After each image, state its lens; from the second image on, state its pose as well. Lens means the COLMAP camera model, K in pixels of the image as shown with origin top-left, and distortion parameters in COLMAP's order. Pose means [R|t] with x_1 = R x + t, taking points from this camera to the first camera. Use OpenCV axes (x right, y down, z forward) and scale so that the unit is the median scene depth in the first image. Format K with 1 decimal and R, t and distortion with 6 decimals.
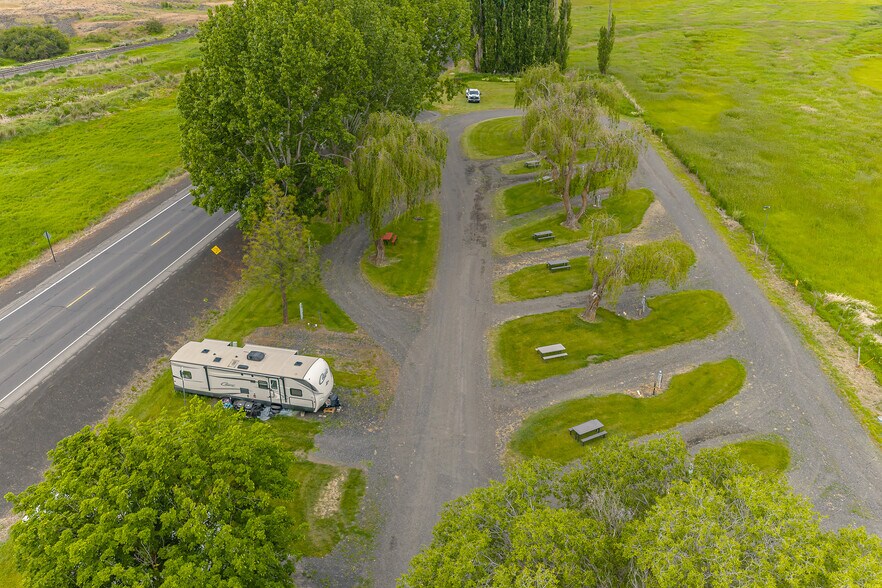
lens RADIAL K [[594.1, 0, 441.0], [0, 594.1, 294.0], [0, 0, 1]] dist [0.001597, -0.000891]
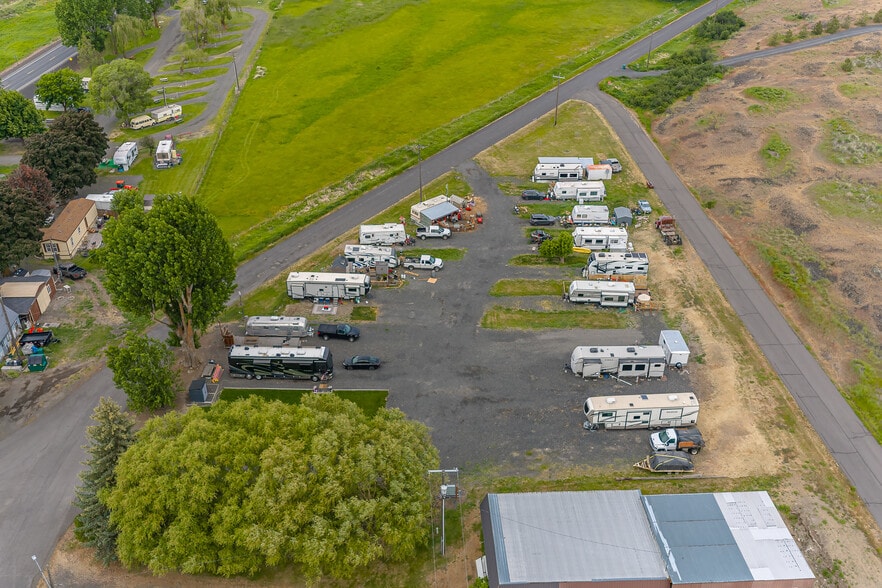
lens RADIAL K [[729.1, 0, 441.0], [0, 729.1, 294.0], [0, 0, 1]] dist [-0.012508, -0.001712]
pose [[0.997010, -0.044105, 0.063447, 1.231482], [0.037903, 0.994676, 0.095833, 0.831202], [-0.067336, -0.093142, 0.993373, -2.951847]]
